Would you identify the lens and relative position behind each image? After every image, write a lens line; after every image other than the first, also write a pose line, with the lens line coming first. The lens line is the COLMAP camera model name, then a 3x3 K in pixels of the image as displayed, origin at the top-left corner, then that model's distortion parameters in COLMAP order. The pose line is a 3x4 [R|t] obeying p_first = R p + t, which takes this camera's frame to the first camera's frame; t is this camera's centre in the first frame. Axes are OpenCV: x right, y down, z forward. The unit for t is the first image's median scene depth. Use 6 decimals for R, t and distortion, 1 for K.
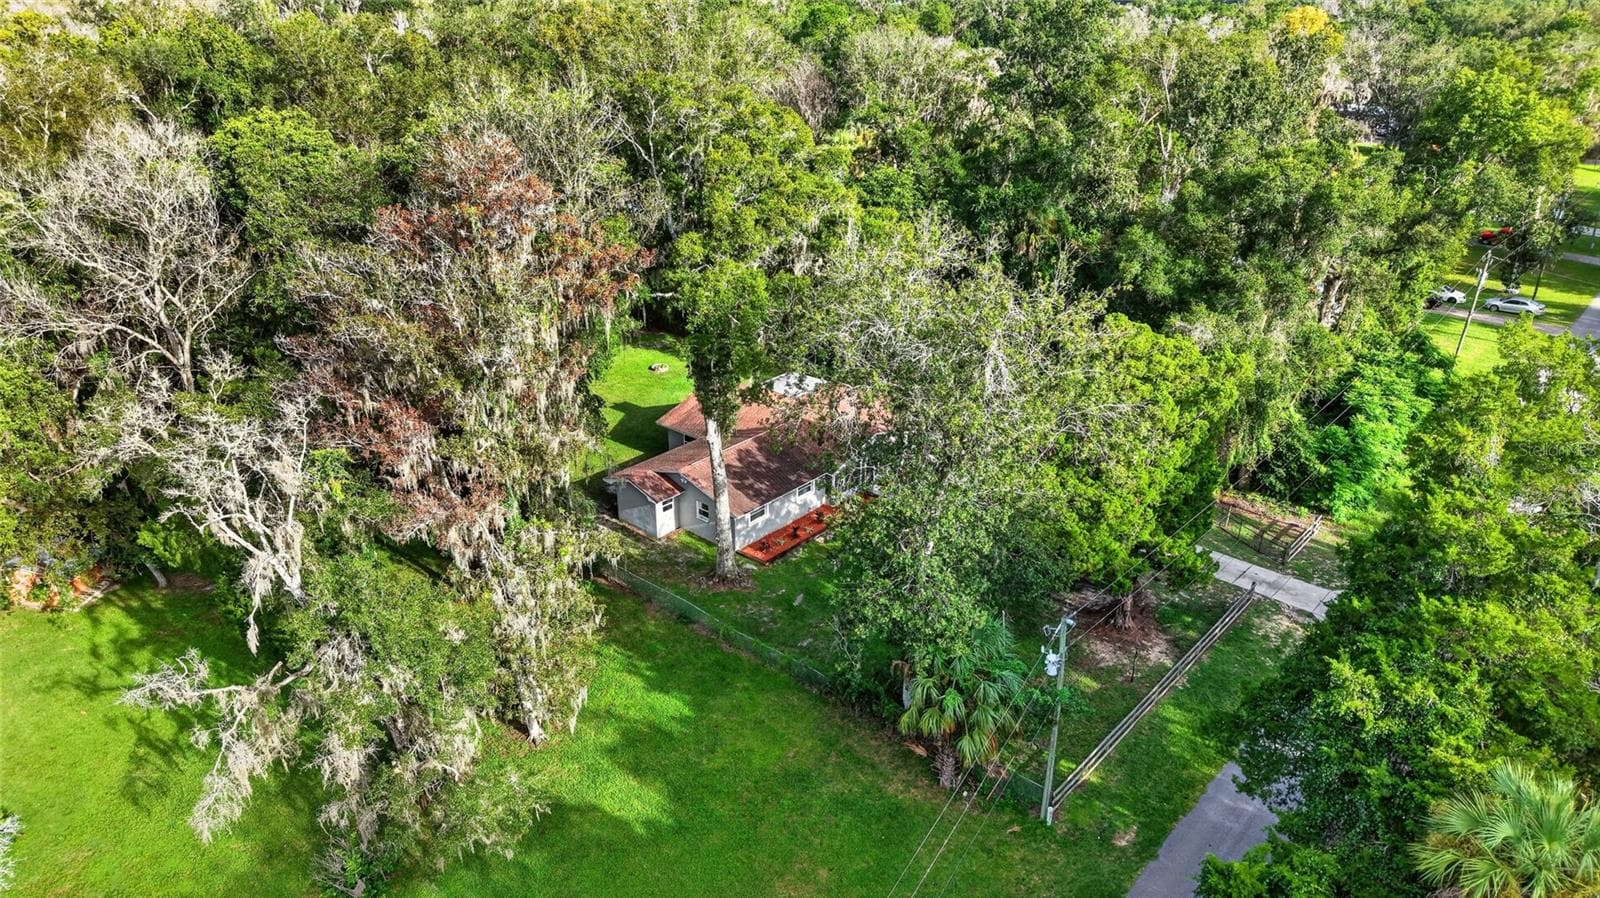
lens RADIAL K [[1065.0, 0, 800.0], [0, 1065.0, 449.0], [0, 0, 1]] dist [0.063450, -0.075100]
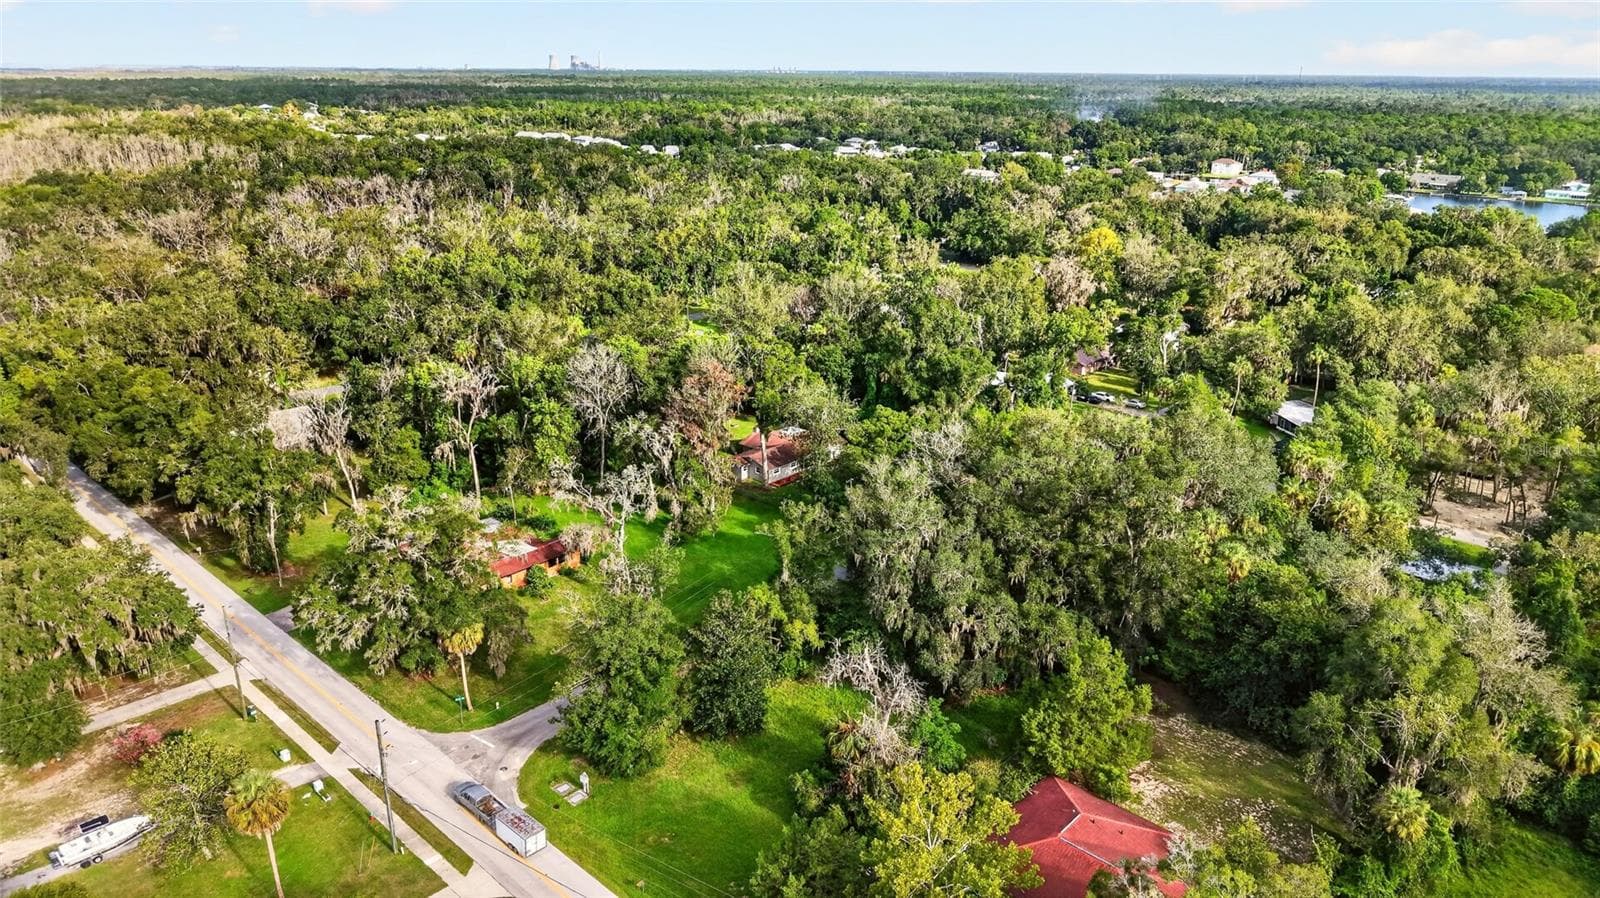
lens RADIAL K [[1065.0, 0, 800.0], [0, 1065.0, 449.0], [0, 0, 1]] dist [0.063450, -0.075100]
pose [[0.999708, 0.012028, -0.020964, 0.096099], [-0.013666, 0.996714, -0.079834, 0.263356], [0.019935, 0.080097, 0.996588, -2.168827]]
